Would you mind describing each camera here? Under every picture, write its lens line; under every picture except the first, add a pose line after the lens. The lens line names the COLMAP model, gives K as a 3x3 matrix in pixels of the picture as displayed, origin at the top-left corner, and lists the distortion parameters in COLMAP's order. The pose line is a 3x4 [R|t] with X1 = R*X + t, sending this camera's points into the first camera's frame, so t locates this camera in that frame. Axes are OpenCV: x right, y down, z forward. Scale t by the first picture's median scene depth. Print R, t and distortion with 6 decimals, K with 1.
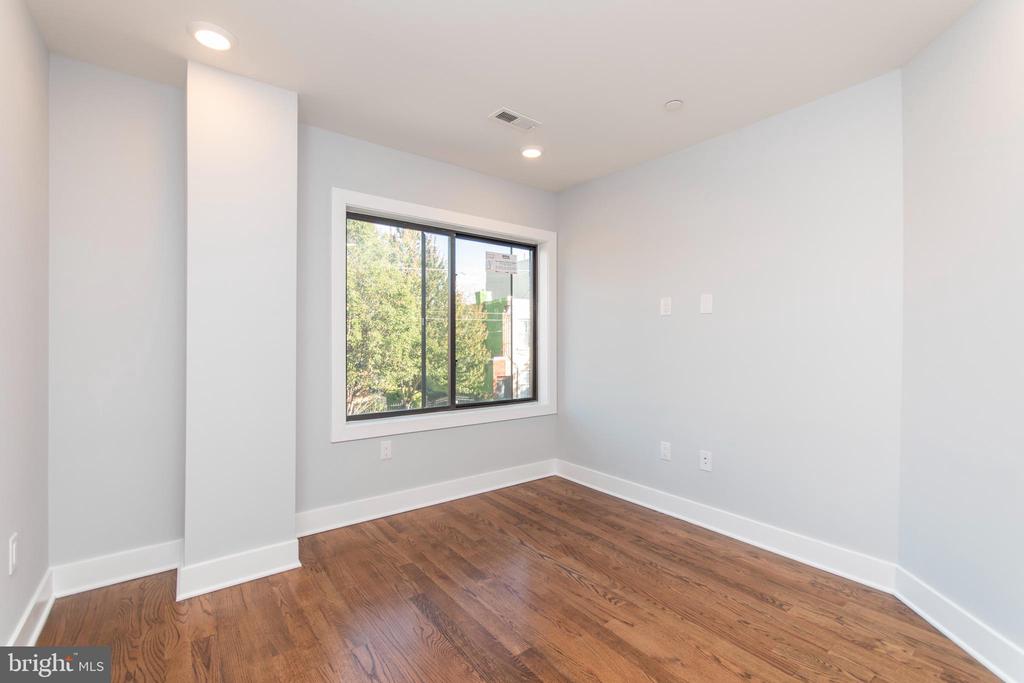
lens RADIAL K [[453.9, 0, 516.3], [0, 453.9, 340.2], [0, 0, 1]] dist [0.002487, 0.000359]
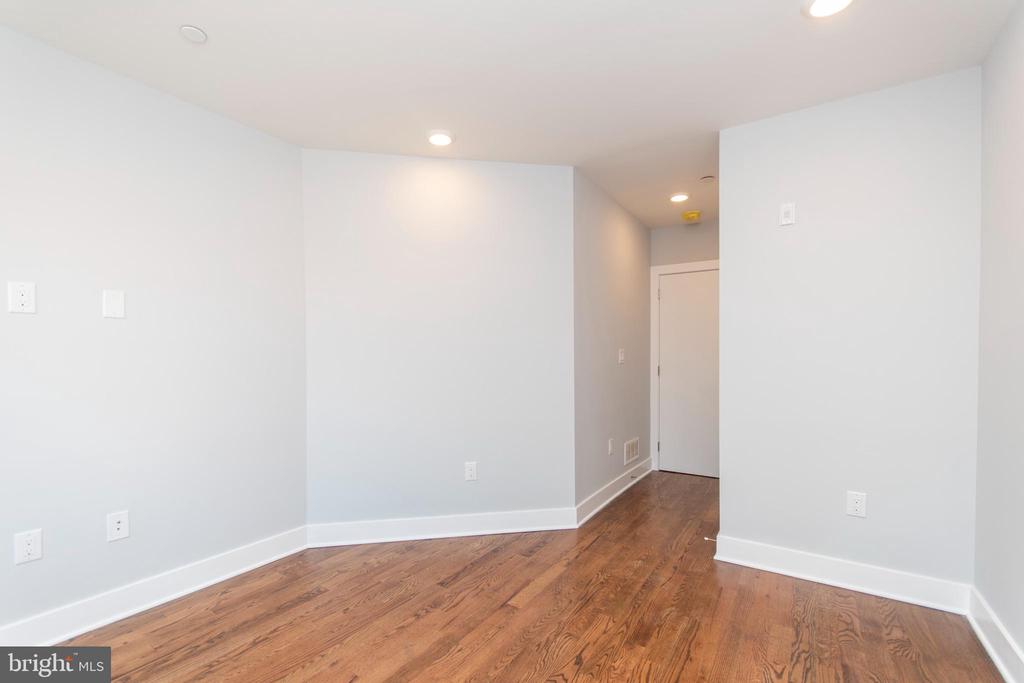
lens RADIAL K [[437.6, 0, 510.0], [0, 437.6, 350.3], [0, 0, 1]] dist [0.000004, 0.000078]
pose [[-0.303345, 0.007617, 0.952850, -0.451335], [-0.001352, 0.999964, -0.008424, -0.002702], [-0.952880, -0.003844, -0.303324, 0.669202]]
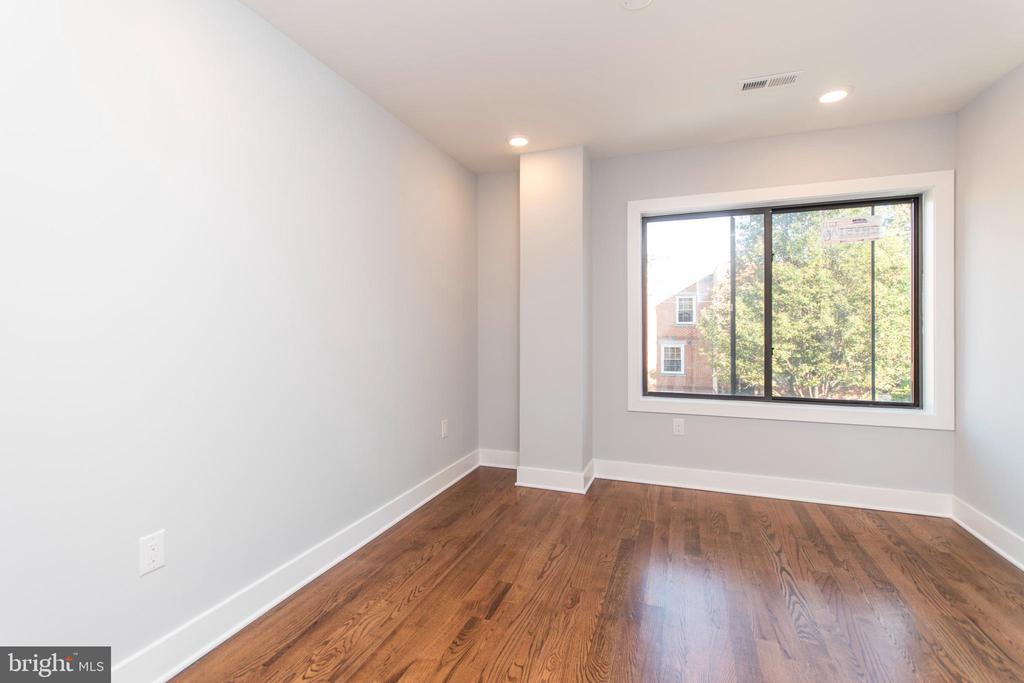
lens RADIAL K [[488.4, 0, 514.4], [0, 488.4, 329.4], [0, 0, 1]] dist [-0.002214, 0.000009]
pose [[0.516976, -0.001060, -0.855999, 0.532488], [0.004646, 0.999988, 0.001568, 0.003256], [0.855987, -0.004788, 0.516975, 0.057099]]
